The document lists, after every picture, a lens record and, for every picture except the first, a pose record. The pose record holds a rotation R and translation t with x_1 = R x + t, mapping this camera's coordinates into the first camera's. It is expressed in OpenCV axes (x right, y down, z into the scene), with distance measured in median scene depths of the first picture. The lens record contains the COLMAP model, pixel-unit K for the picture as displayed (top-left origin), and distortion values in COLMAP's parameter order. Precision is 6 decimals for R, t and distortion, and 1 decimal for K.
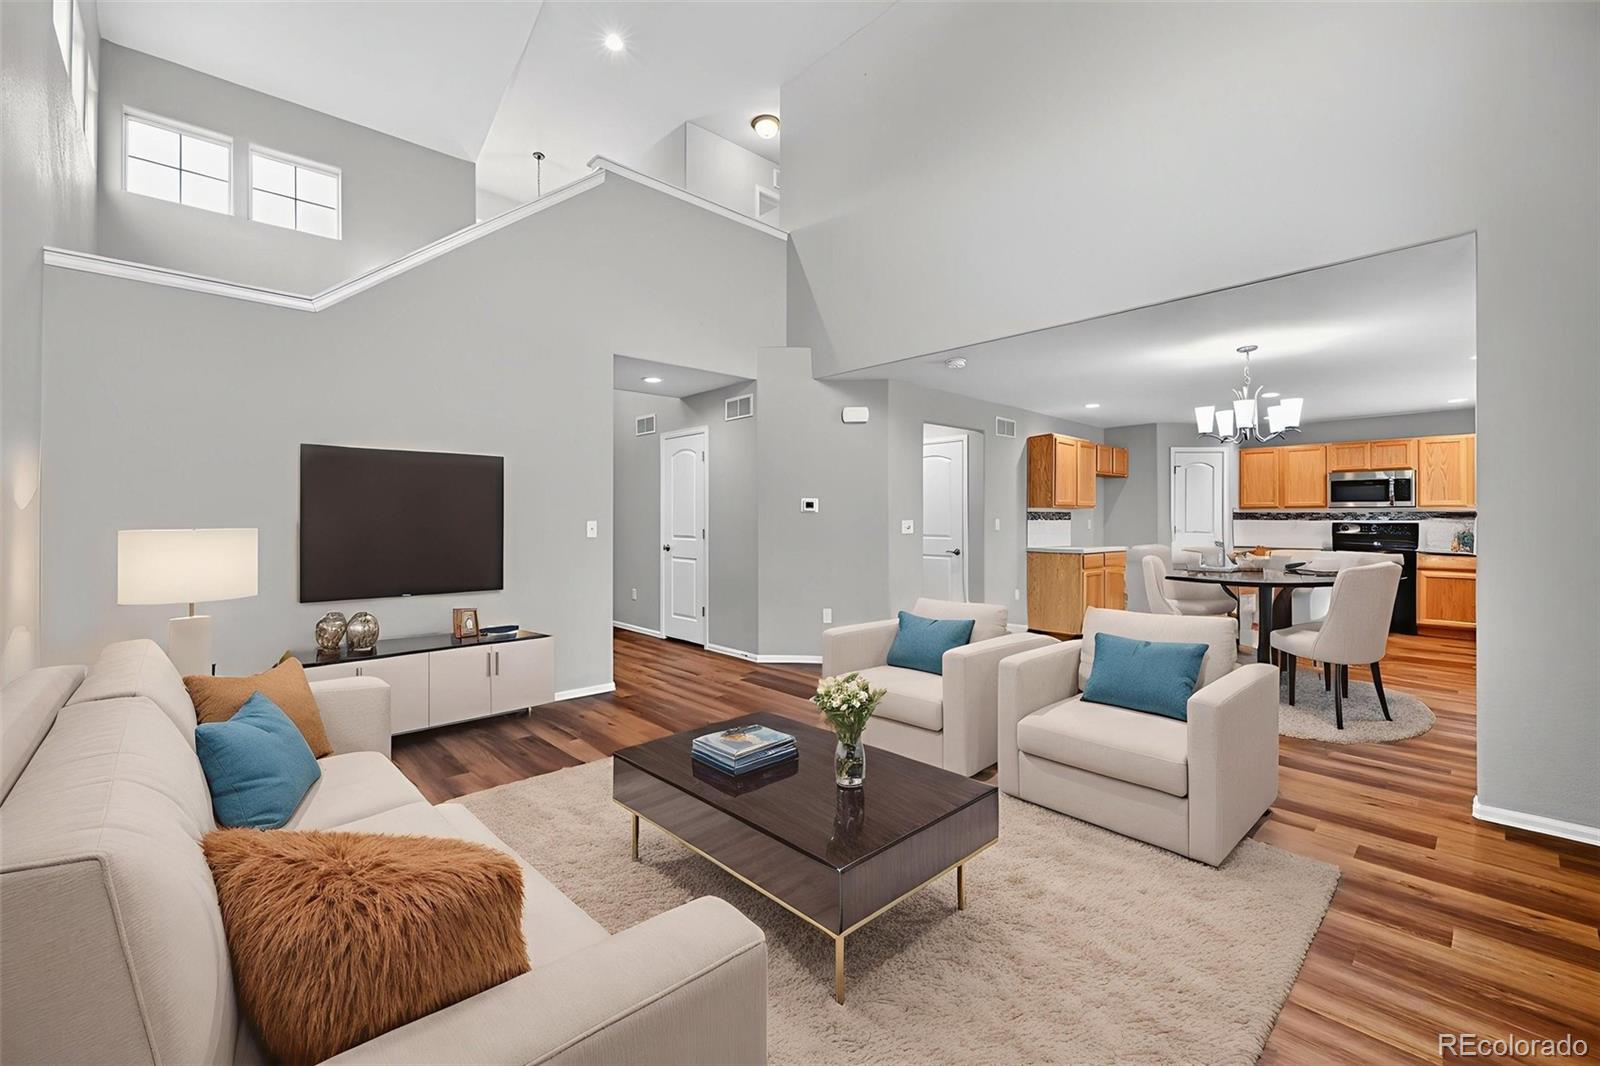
lens RADIAL K [[655.9, 0, 805.3], [0, 655.9, 515.4], [0, 0, 1]] dist [0.004280, -0.000684]
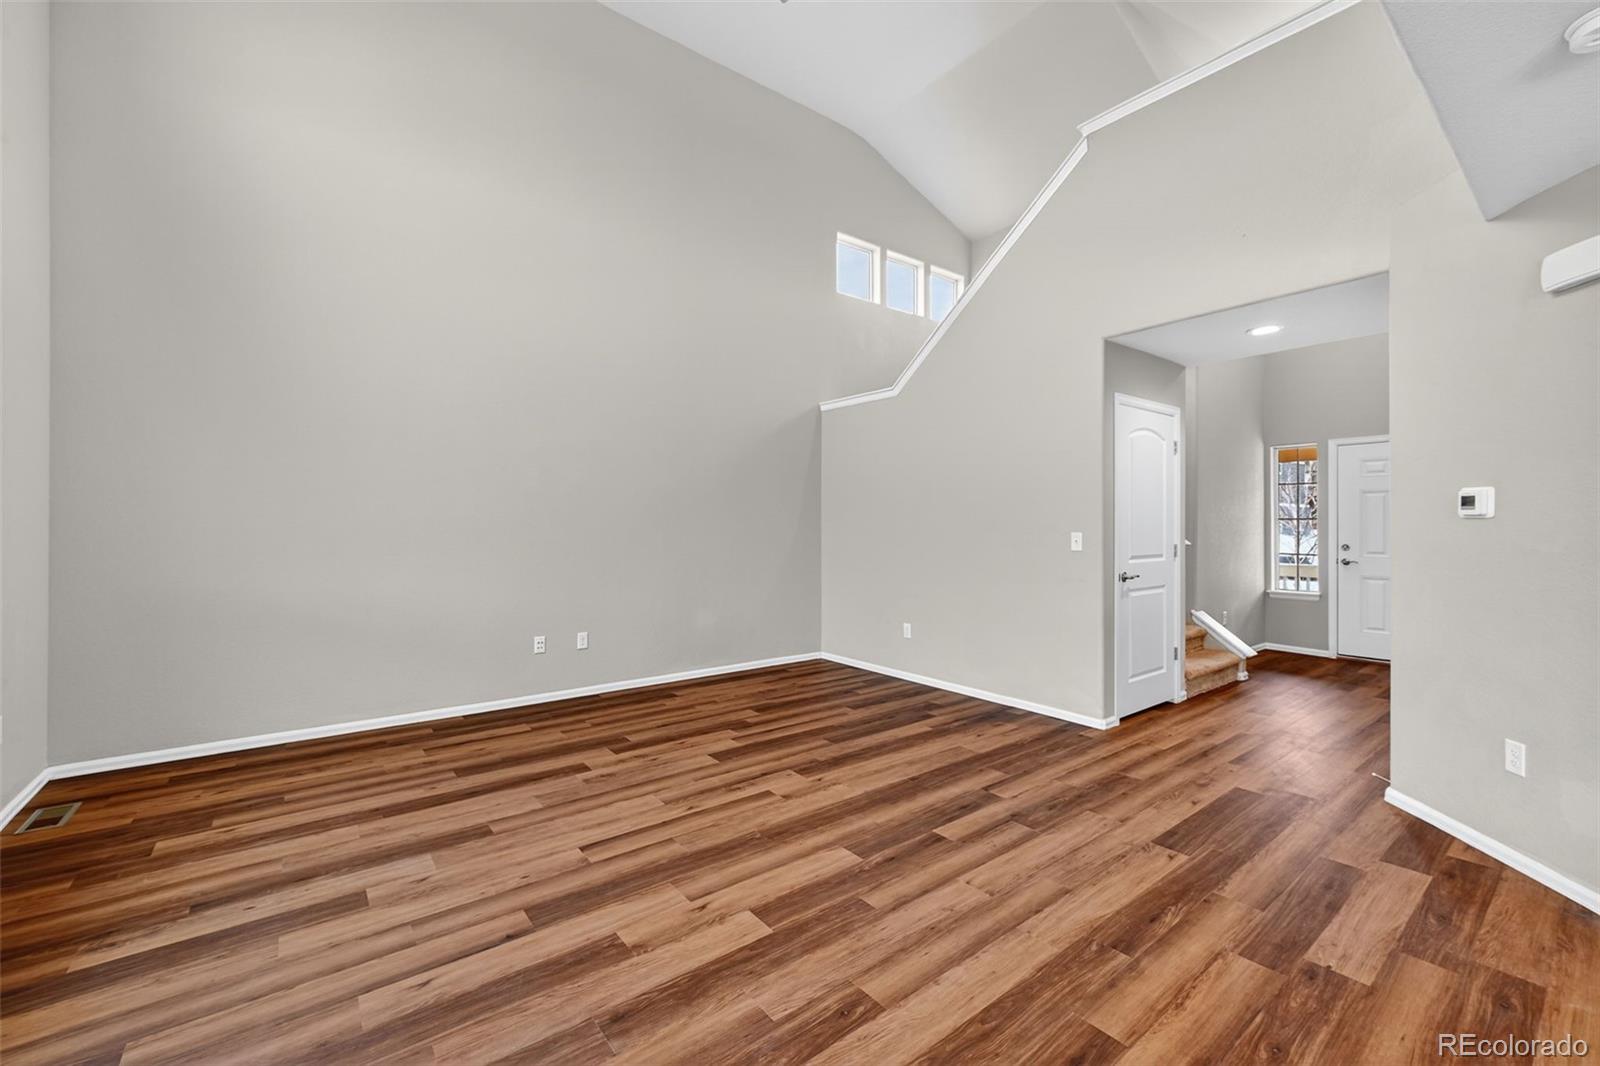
lens RADIAL K [[655.9, 0, 793.9], [0, 655.9, 517.7], [0, 0, 1]] dist [0.004280, -0.000684]
pose [[-0.103283, -0.018677, -0.994477, 0.386281], [0.000495, 0.999823, -0.018829, 0.003087], [0.994652, -0.002437, -0.103256, 0.435663]]
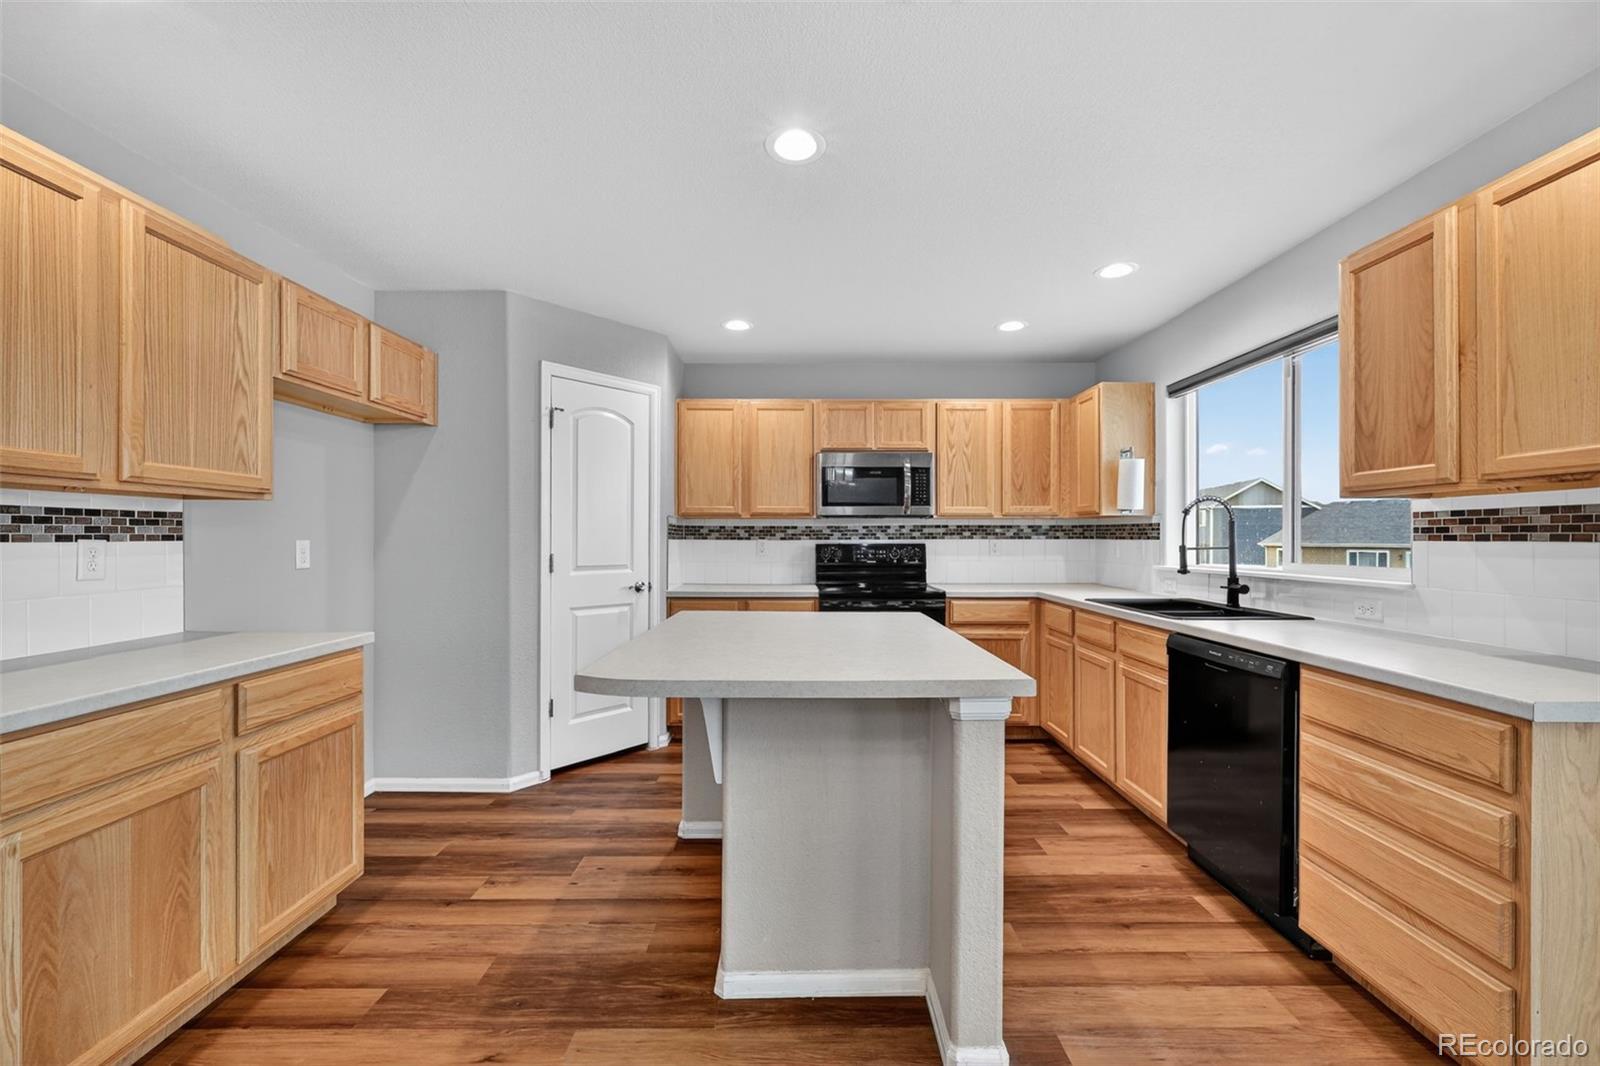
lens RADIAL K [[655.9, 0, 802.2], [0, 655.9, 537.3], [0, 0, 1]] dist [0.004280, -0.000684]
pose [[0.683365, -0.000690, 0.730076, 0.410103], [-0.001624, 0.999996, 0.002465, 0.004341], [-0.730075, -0.002870, 0.683361, 0.669098]]
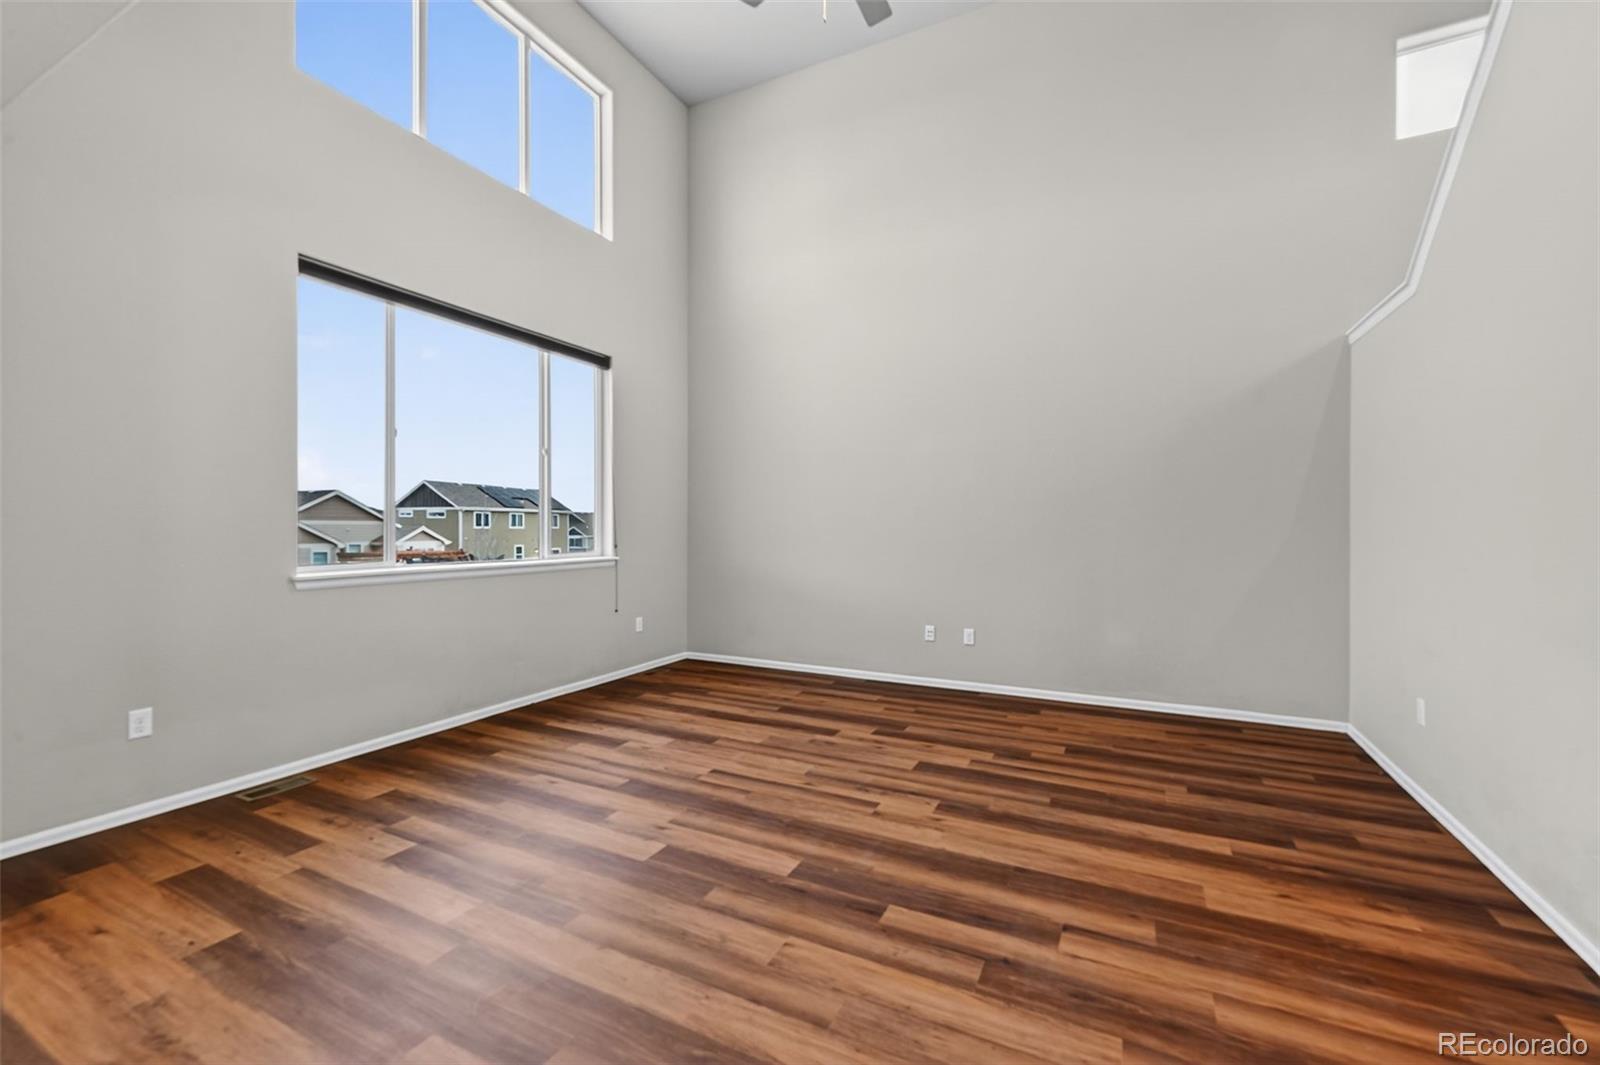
lens RADIAL K [[655.9, 0, 802.5], [0, 655.9, 537.8], [0, 0, 1]] dist [0.004280, -0.000684]
pose [[-0.940870, 0.000186, -0.338769, 0.150099], [-0.004391, 0.999909, 0.012743, 0.002090], [0.338740, 0.013477, -0.940783, 0.733977]]
